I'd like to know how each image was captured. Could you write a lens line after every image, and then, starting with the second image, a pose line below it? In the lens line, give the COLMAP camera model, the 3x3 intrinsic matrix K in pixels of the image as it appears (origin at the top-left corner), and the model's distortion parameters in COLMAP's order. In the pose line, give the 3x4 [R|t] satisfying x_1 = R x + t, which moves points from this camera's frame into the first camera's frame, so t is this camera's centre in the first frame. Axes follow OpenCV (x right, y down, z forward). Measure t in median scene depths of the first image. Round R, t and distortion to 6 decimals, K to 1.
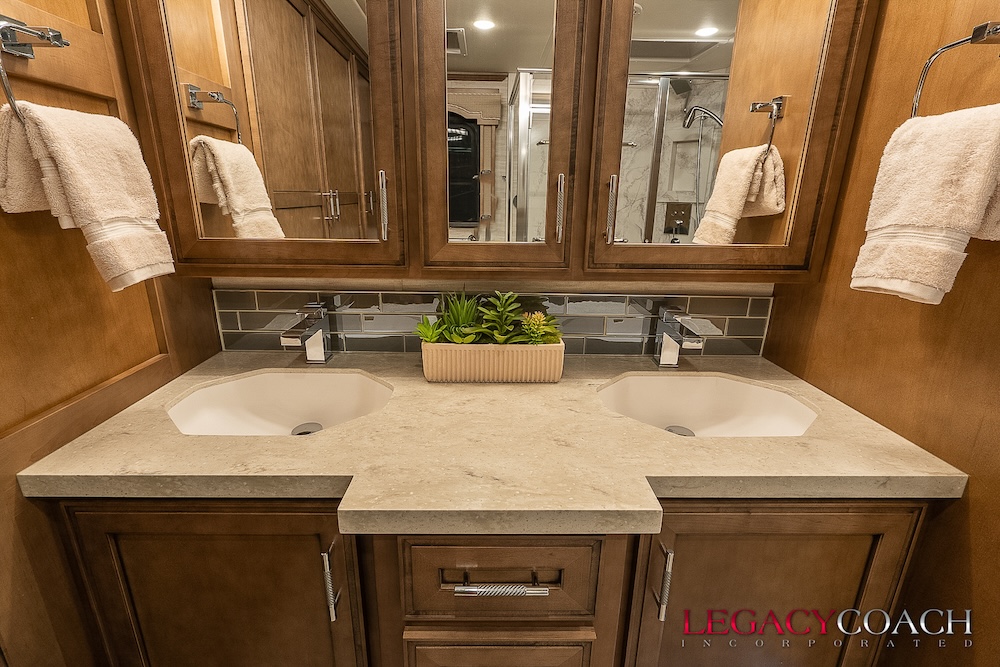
lens RADIAL K [[487.0, 0, 482.7], [0, 487.0, 332.4], [0, 0, 1]] dist [-0.001616, 0.001797]
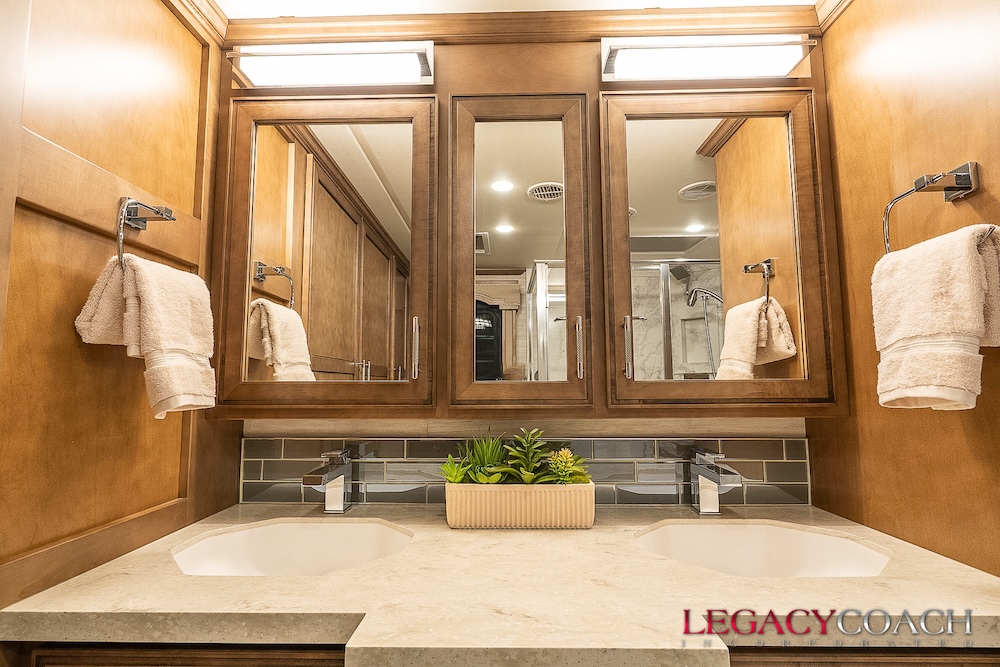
lens RADIAL K [[487.0, 0, 482.7], [0, 487.0, 332.4], [0, 0, 1]] dist [-0.001616, 0.001797]
pose [[0.999075, -0.011720, -0.041377, -0.008145], [-0.005500, 0.919426, -0.393224, 0.127323], [0.042652, 0.393088, 0.918511, -0.002985]]
